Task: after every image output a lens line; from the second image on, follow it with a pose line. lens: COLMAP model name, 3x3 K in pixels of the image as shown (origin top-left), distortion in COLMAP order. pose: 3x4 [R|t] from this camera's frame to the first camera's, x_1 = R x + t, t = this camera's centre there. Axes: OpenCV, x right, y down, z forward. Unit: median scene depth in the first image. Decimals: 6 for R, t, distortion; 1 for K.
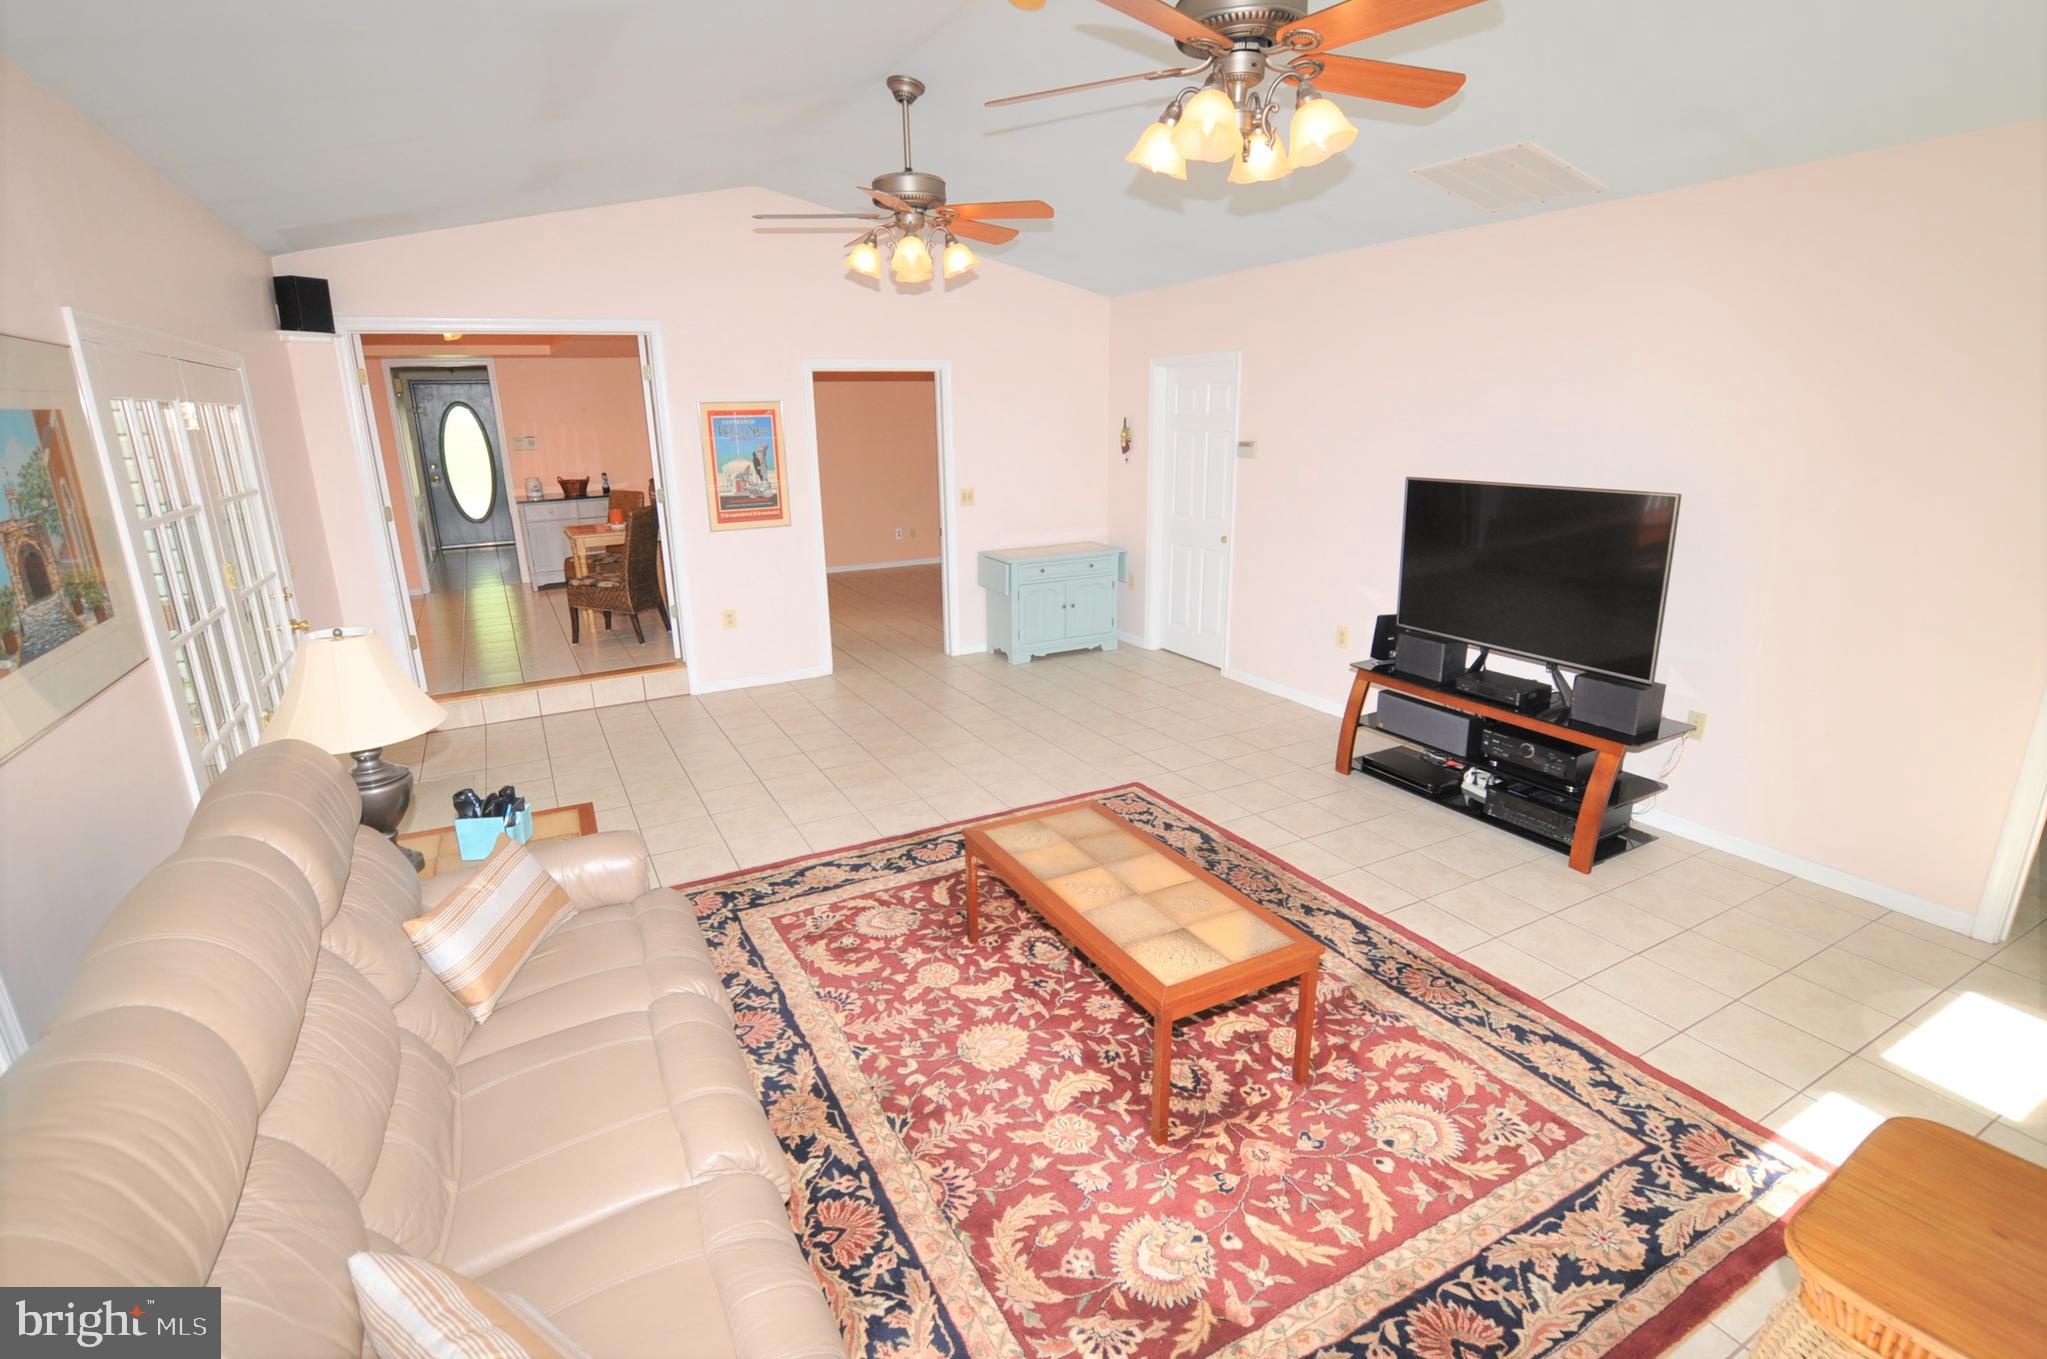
lens RADIAL K [[965.6, 0, 1023.8], [0, 965.6, 675.8], [0, 0, 1]] dist [-0.026654, 0.000408]
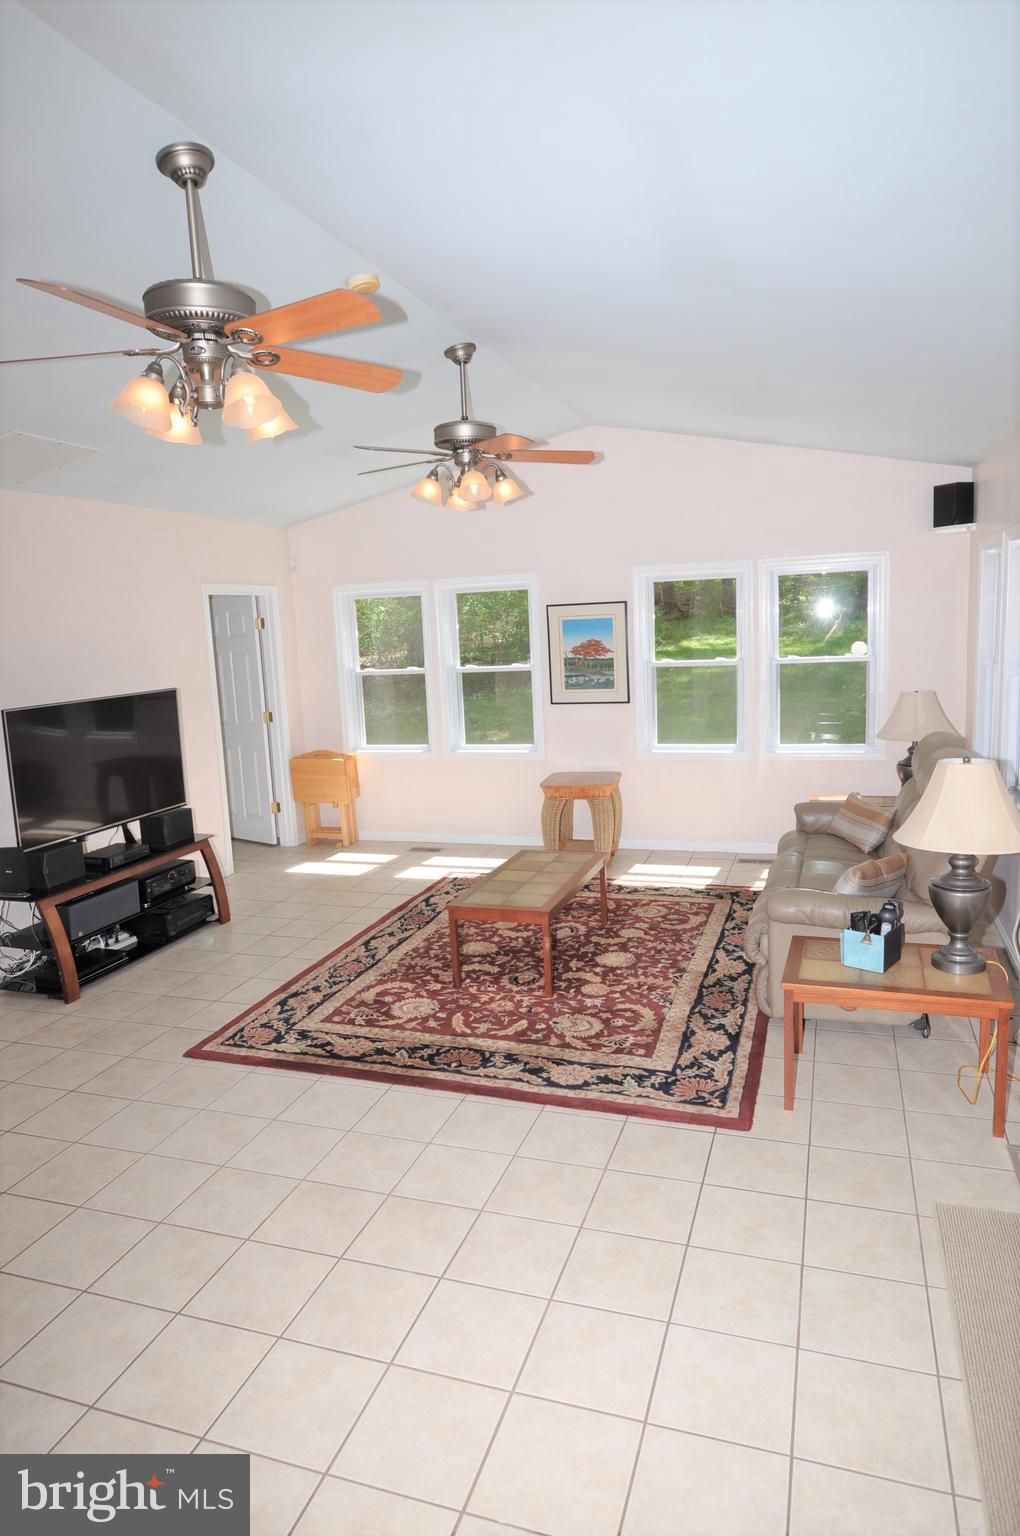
lens RADIAL K [[950.2, 0, 510.0], [0, 950.2, 768.0], [0, 0, 1]] dist [-0.004379, 0.001160]
pose [[-0.676067, -0.065197, 0.733950, -0.993495], [0.249587, 0.916932, 0.311355, -0.458293], [-0.693282, 0.393682, -0.603635, 1.749536]]
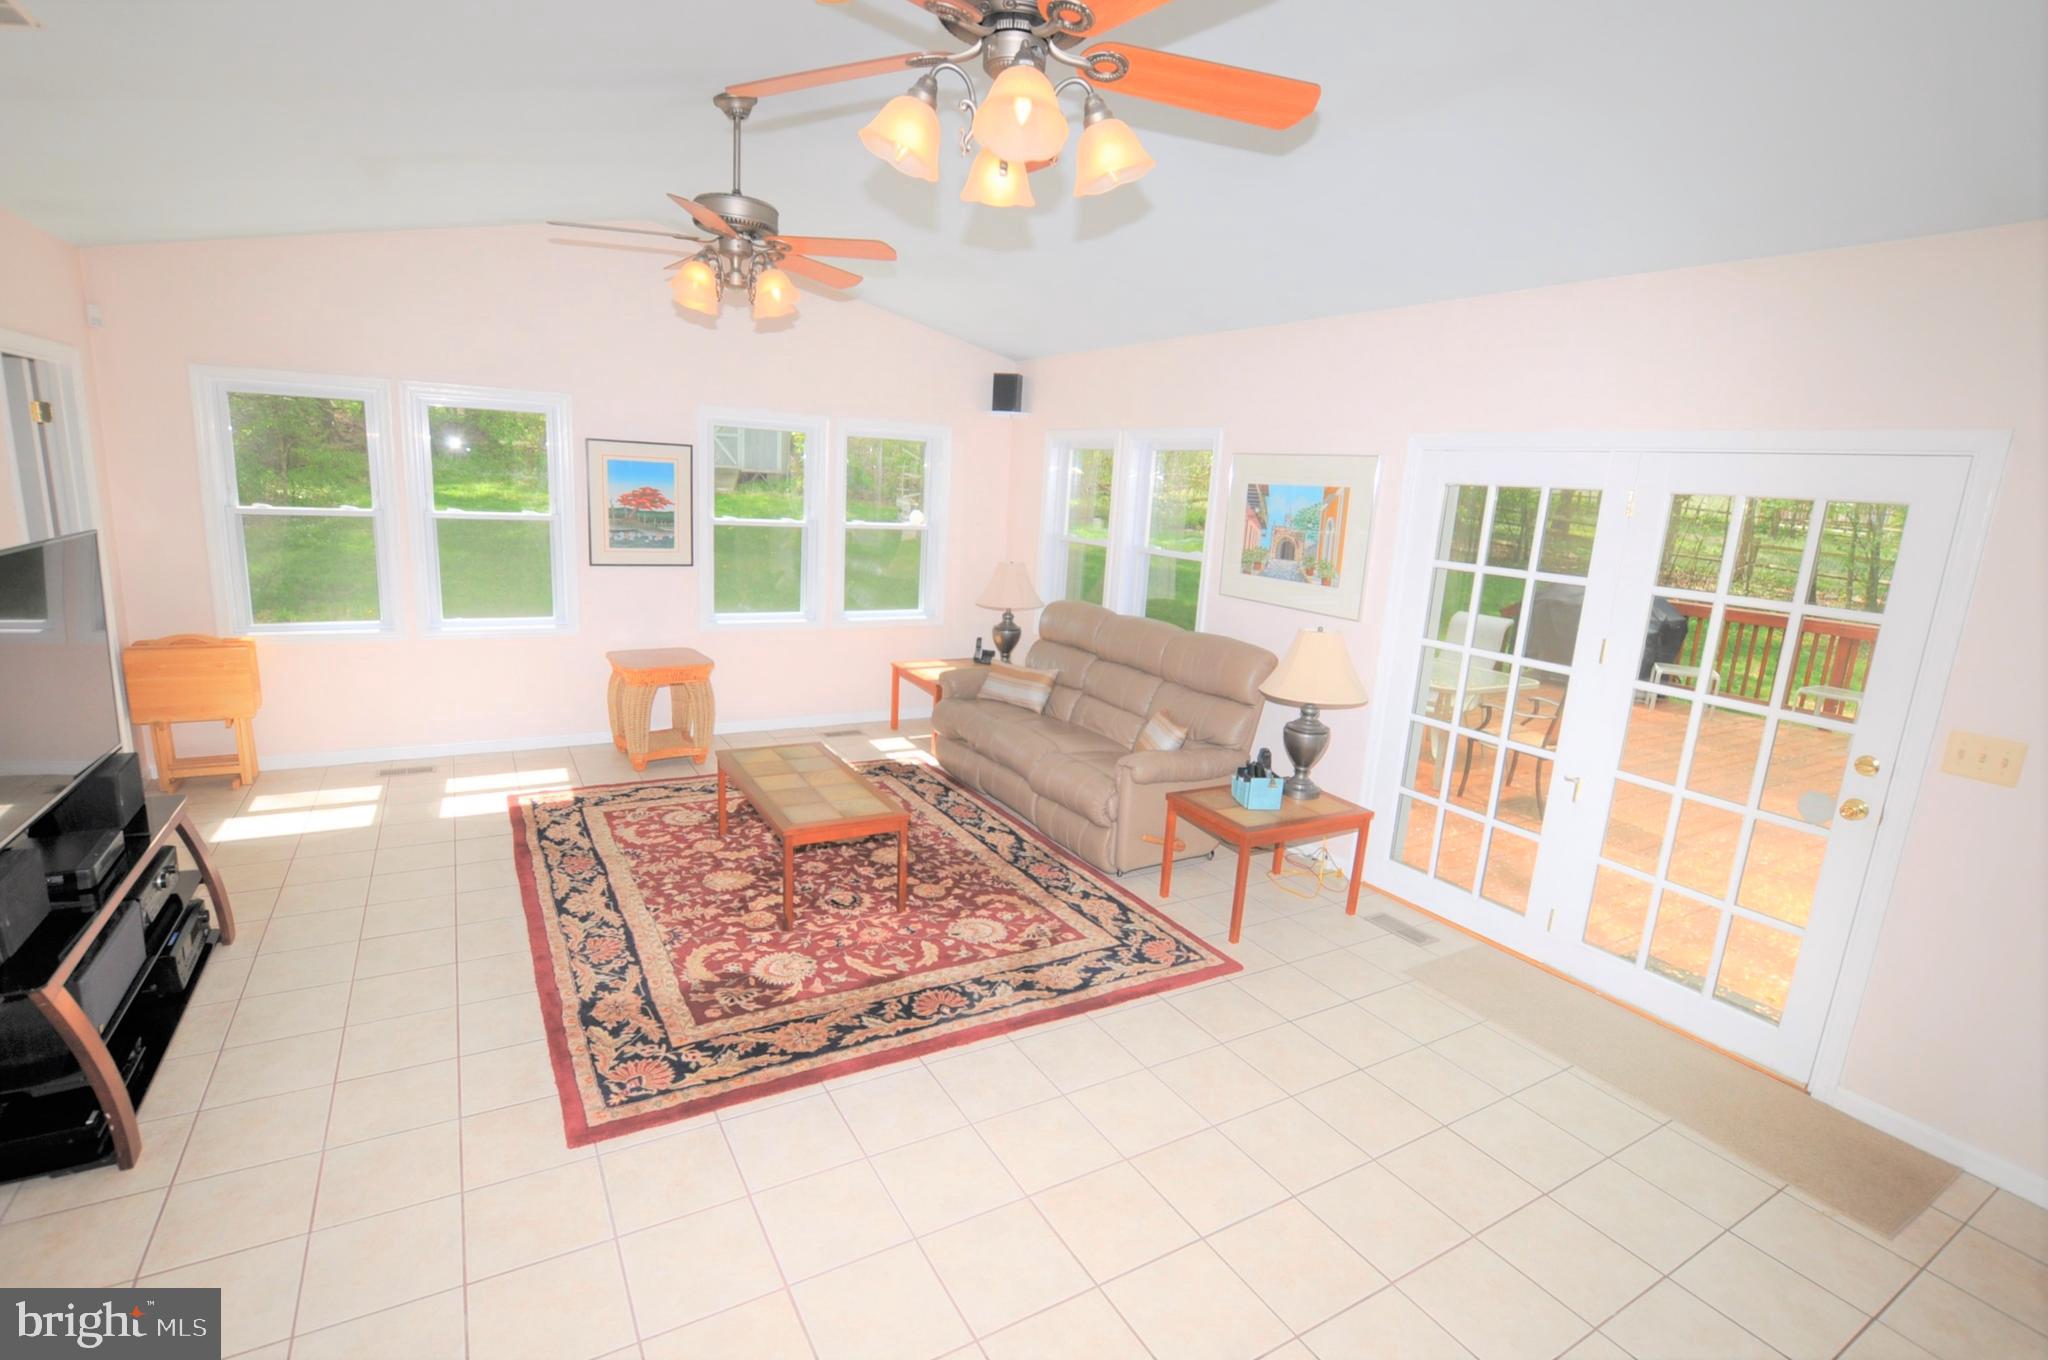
lens RADIAL K [[957.5, 0, 1014.1], [0, 957.5, 680.0], [0, 0, 1]] dist [-0.024515, 0.000381]
pose [[-0.998741, -0.035264, -0.035678, -0.142127], [-0.047679, 0.888396, 0.456596, -0.531072], [0.015594, 0.457722, -0.888959, 1.953340]]
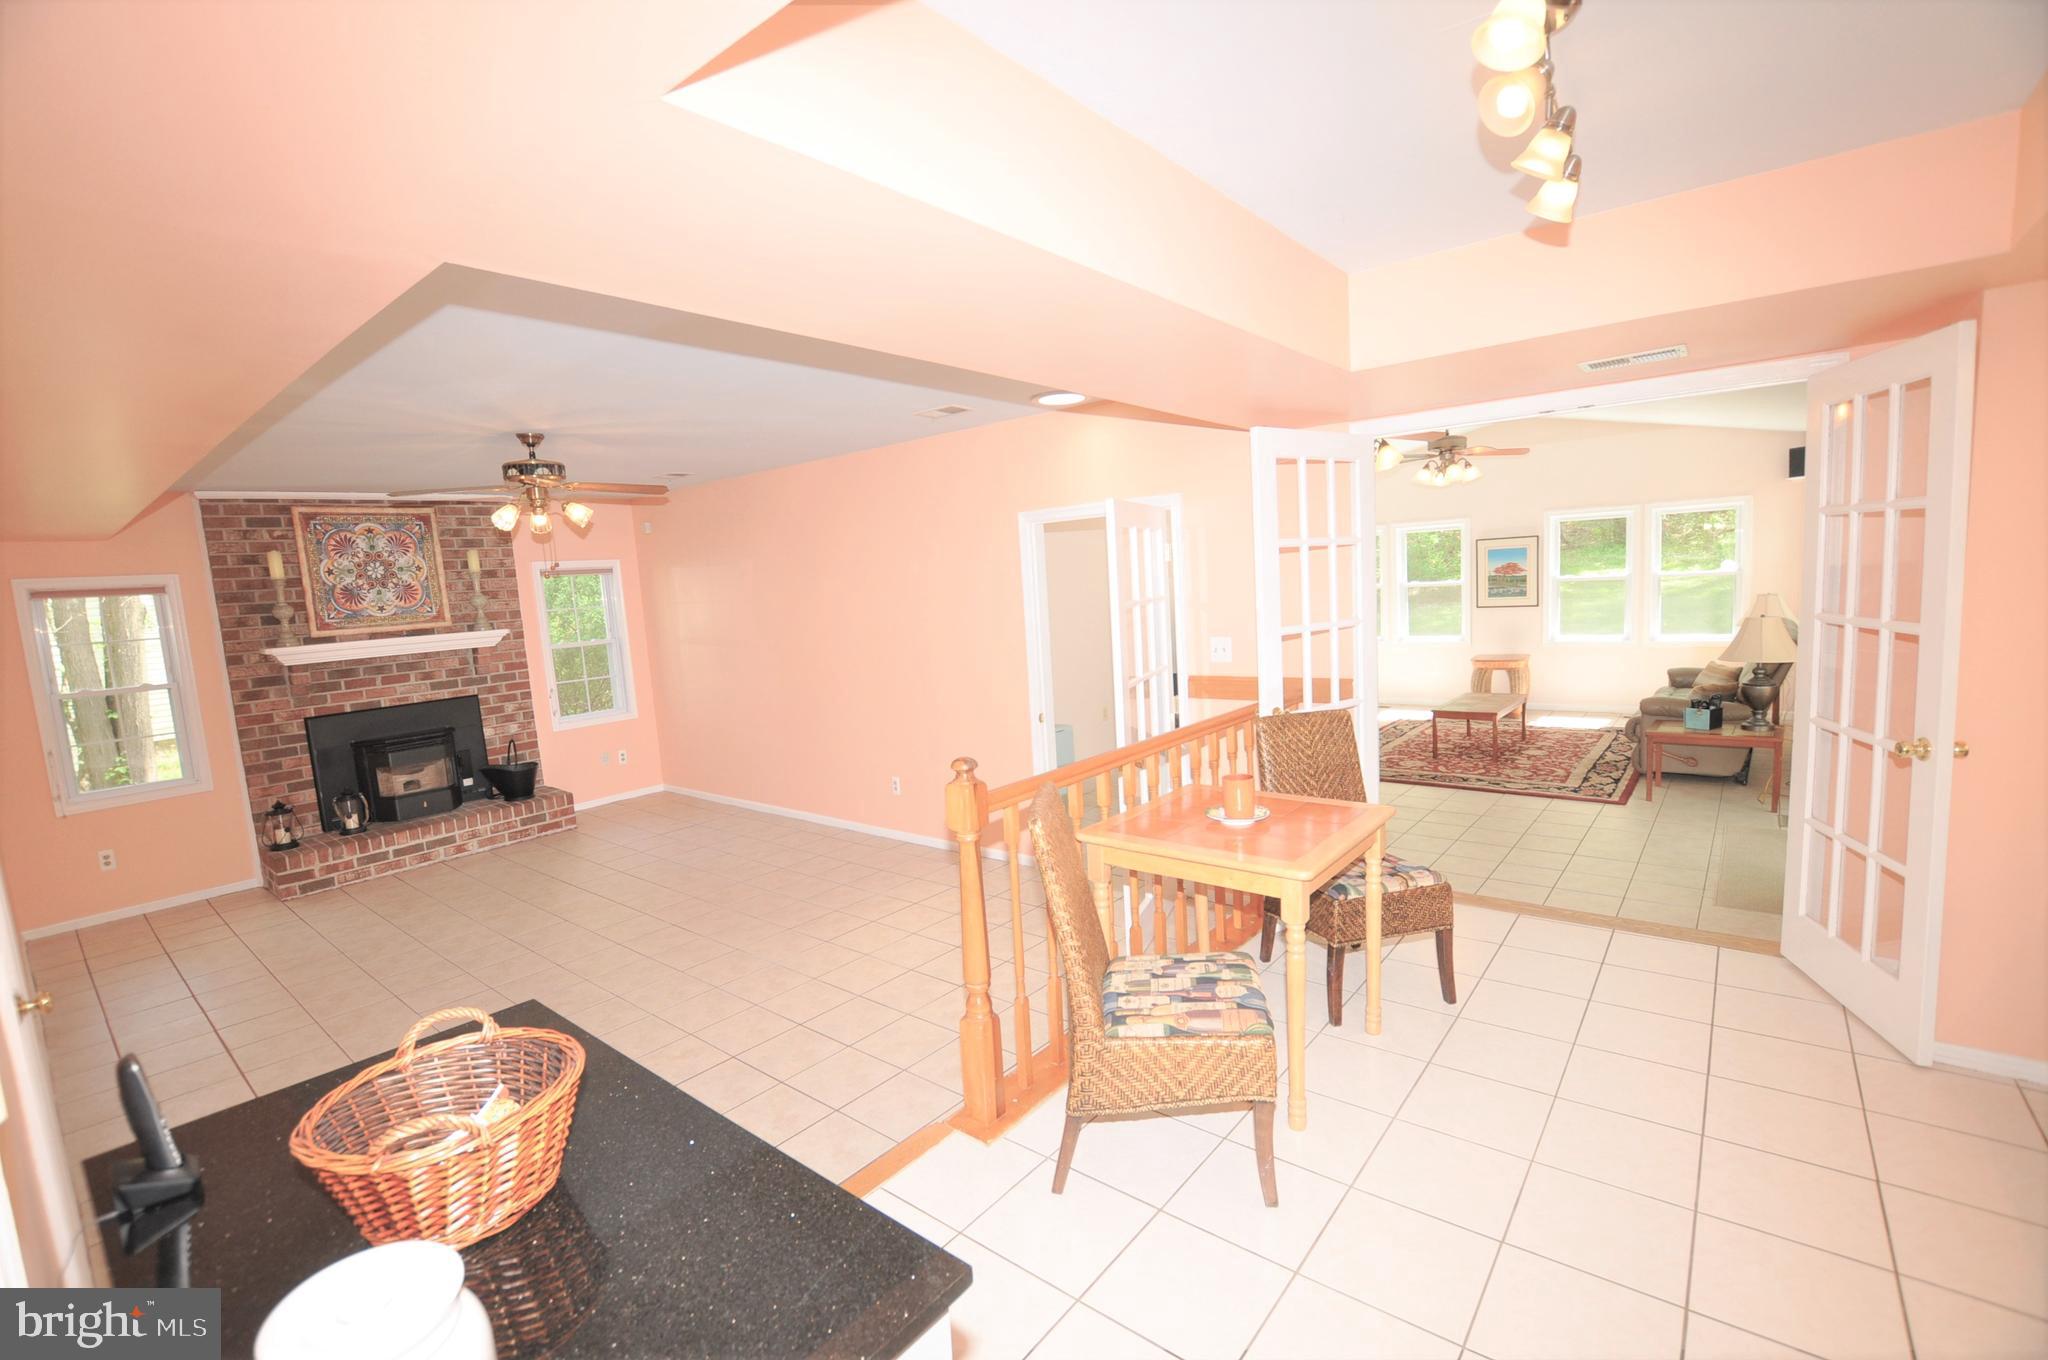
lens RADIAL K [[902.4, 0, 1017.9], [0, 902.4, 689.1], [0, 0, 1]] dist [-0.023676, 0.000428]
pose [[-0.369060, -0.073938, 0.926460, -1.676650], [0.311862, 0.929185, 0.198388, -0.710126], [-0.875521, 0.362145, -0.319867, 2.713805]]
